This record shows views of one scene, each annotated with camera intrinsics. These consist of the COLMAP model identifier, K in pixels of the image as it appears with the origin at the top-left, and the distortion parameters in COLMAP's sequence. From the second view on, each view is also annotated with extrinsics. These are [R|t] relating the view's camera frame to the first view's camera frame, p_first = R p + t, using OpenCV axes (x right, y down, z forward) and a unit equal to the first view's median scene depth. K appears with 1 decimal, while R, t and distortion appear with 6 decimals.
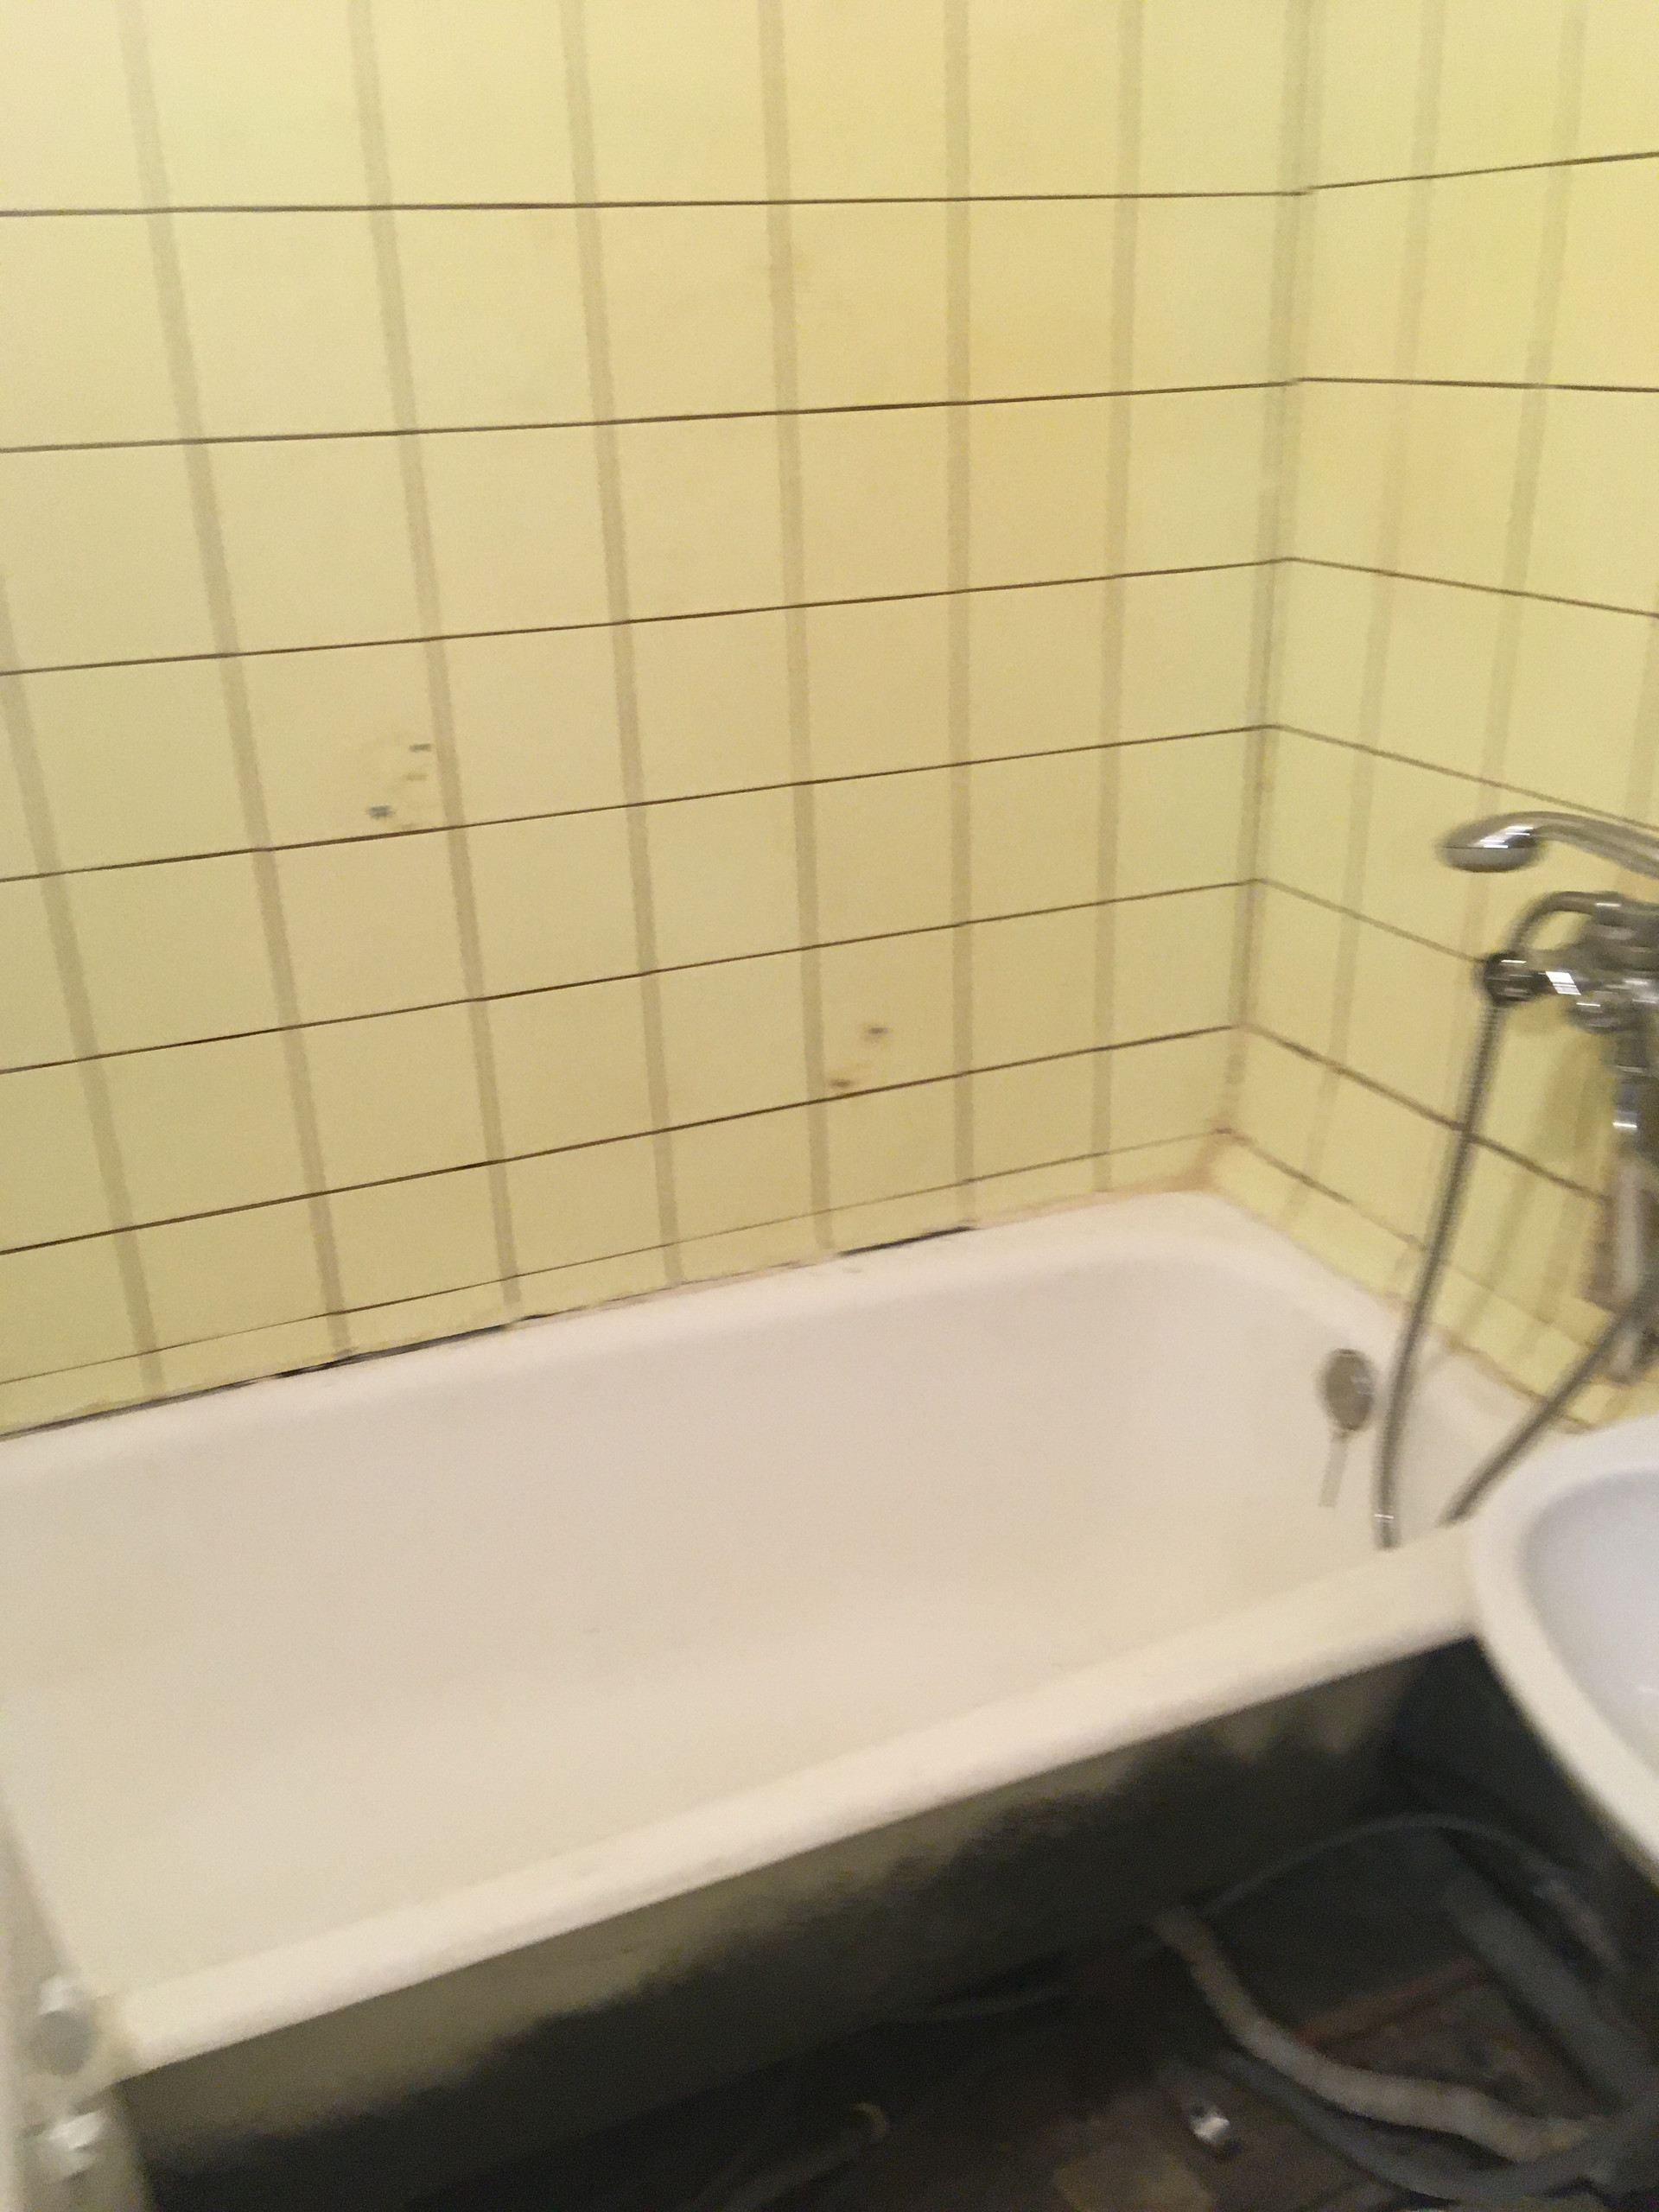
lens RADIAL K [[1874.9, 0, 834.6], [0, 1874.9, 1104.2], [0, 0, 1]] dist [0.119196, -0.176542]
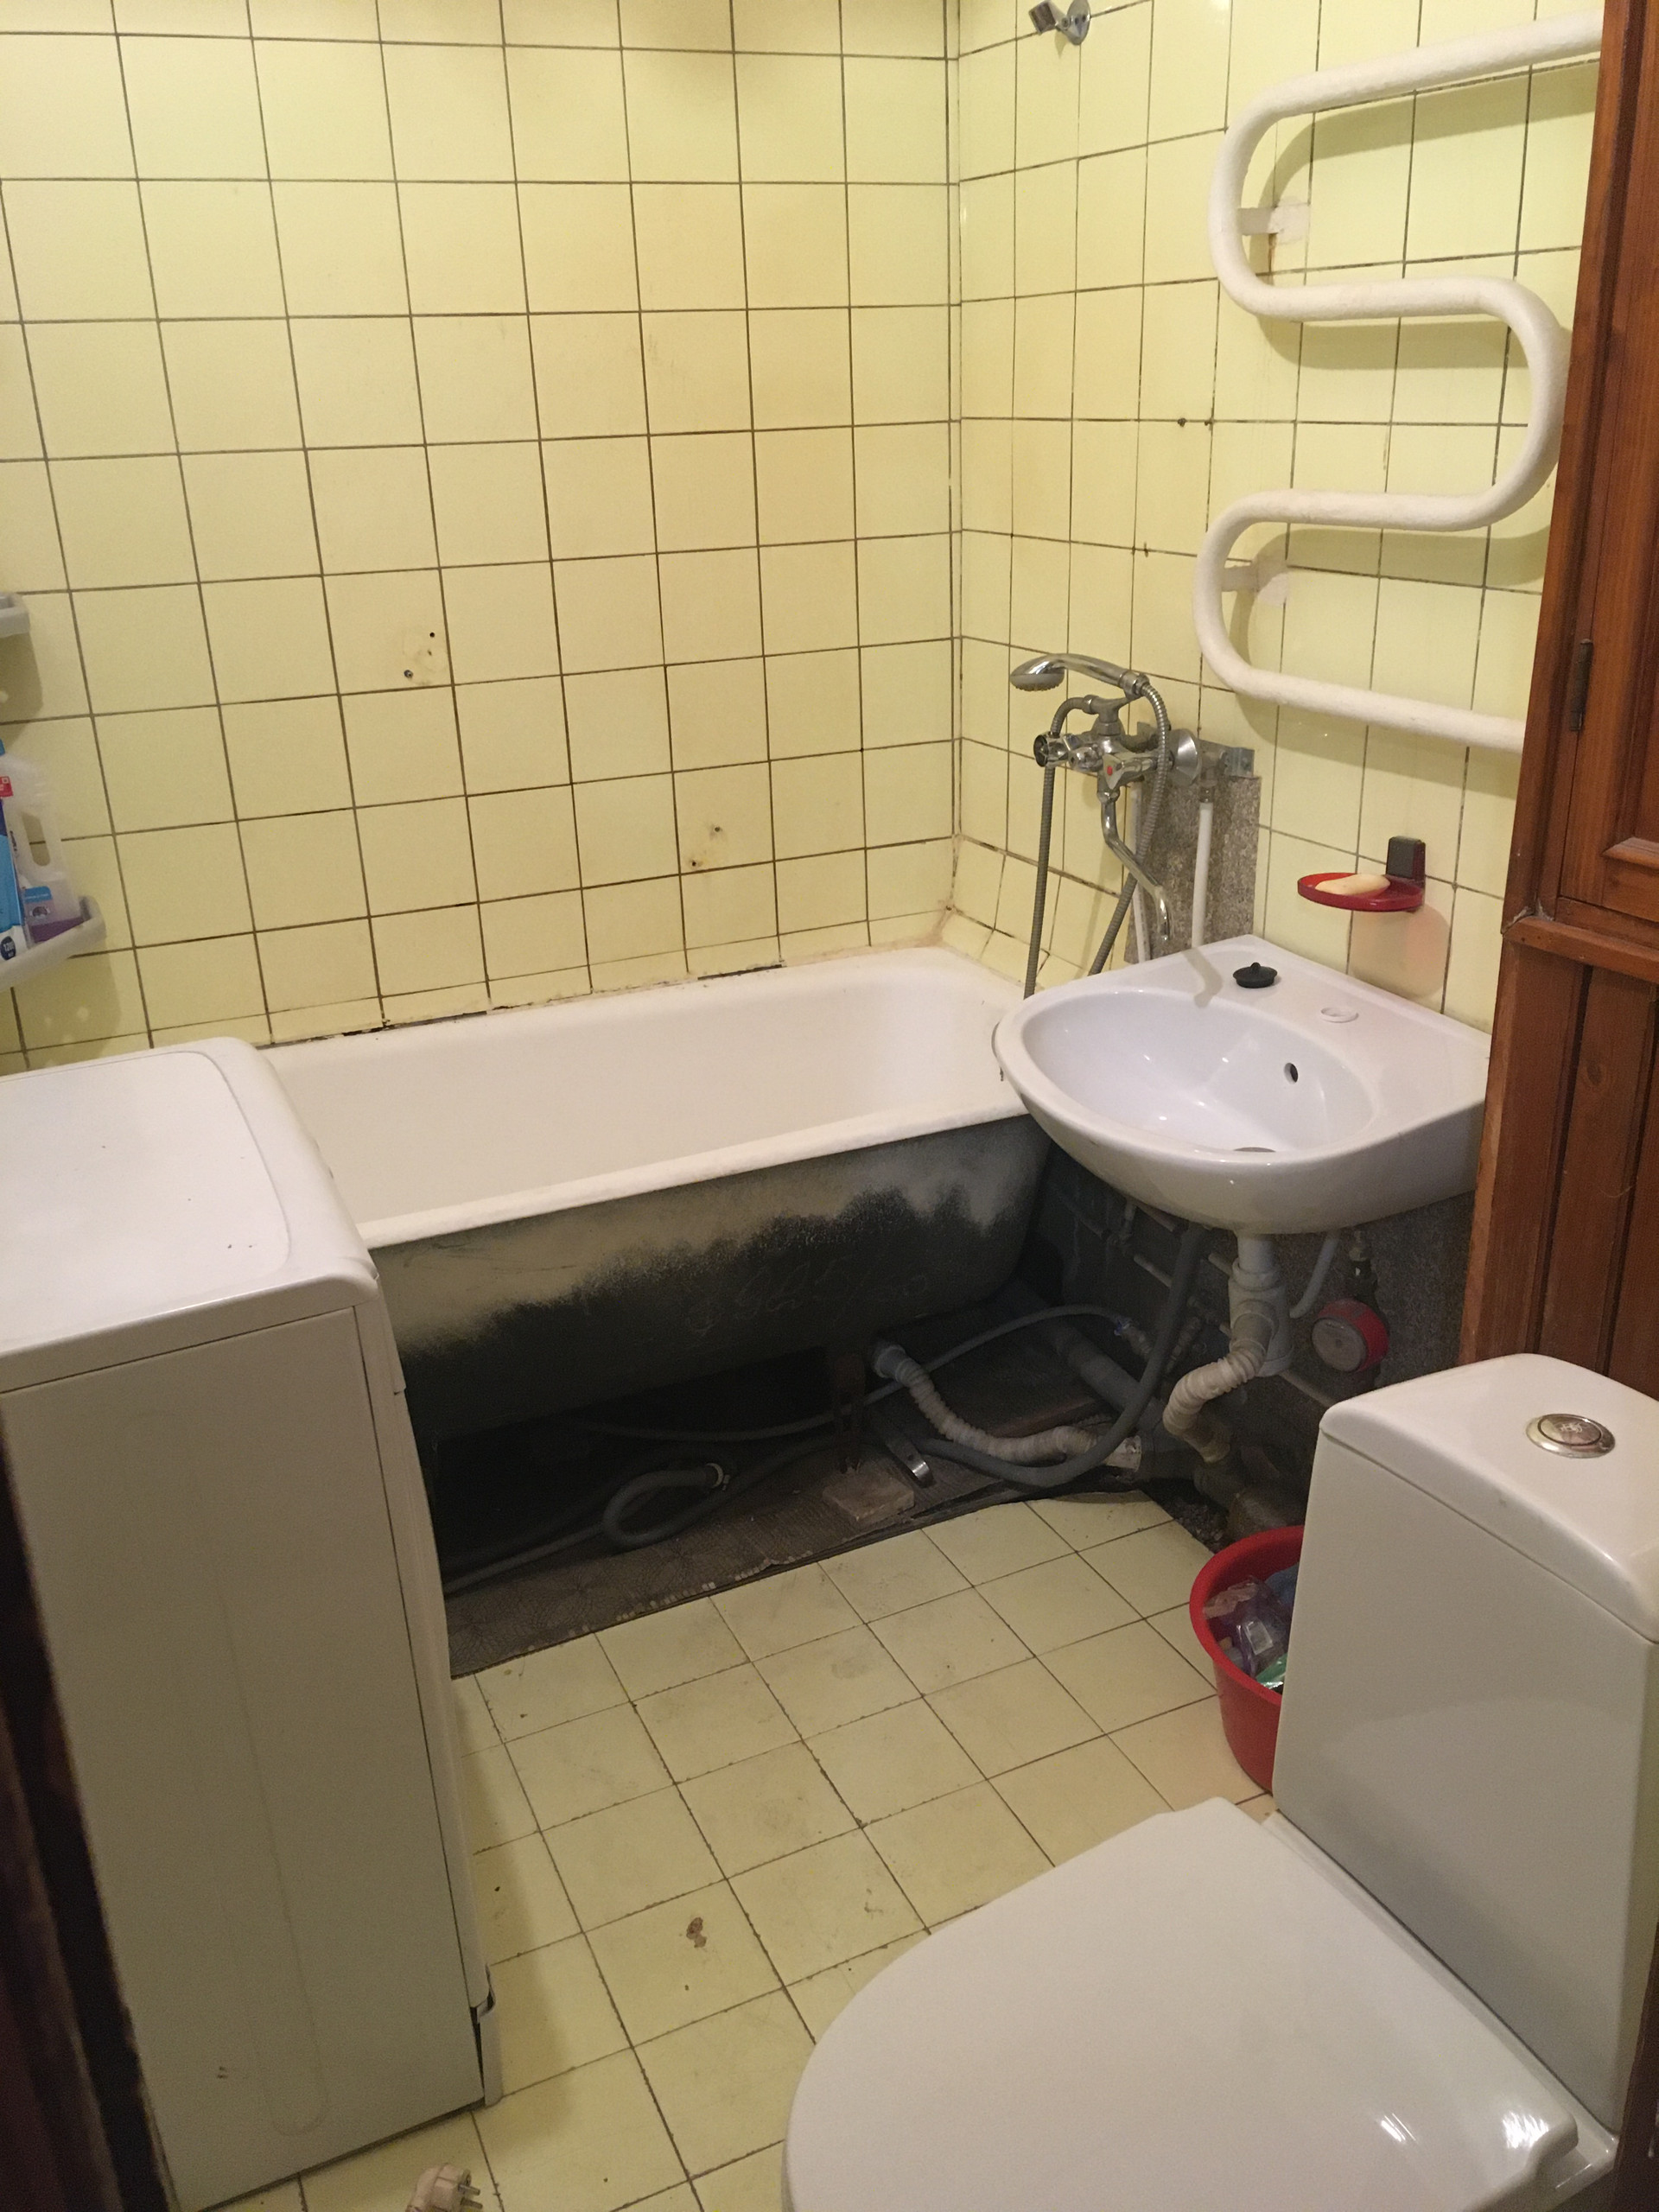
lens RADIAL K [[1802.3, 0, 813.8], [0, 1802.3, 1104.0], [0, 0, 1]] dist [0.114761, -0.168403]
pose [[0.999545, -0.012047, 0.027637, 0.065266], [0.012469, 0.999807, -0.015163, 0.238455], [-0.027449, 0.015501, 0.999503, -0.575428]]
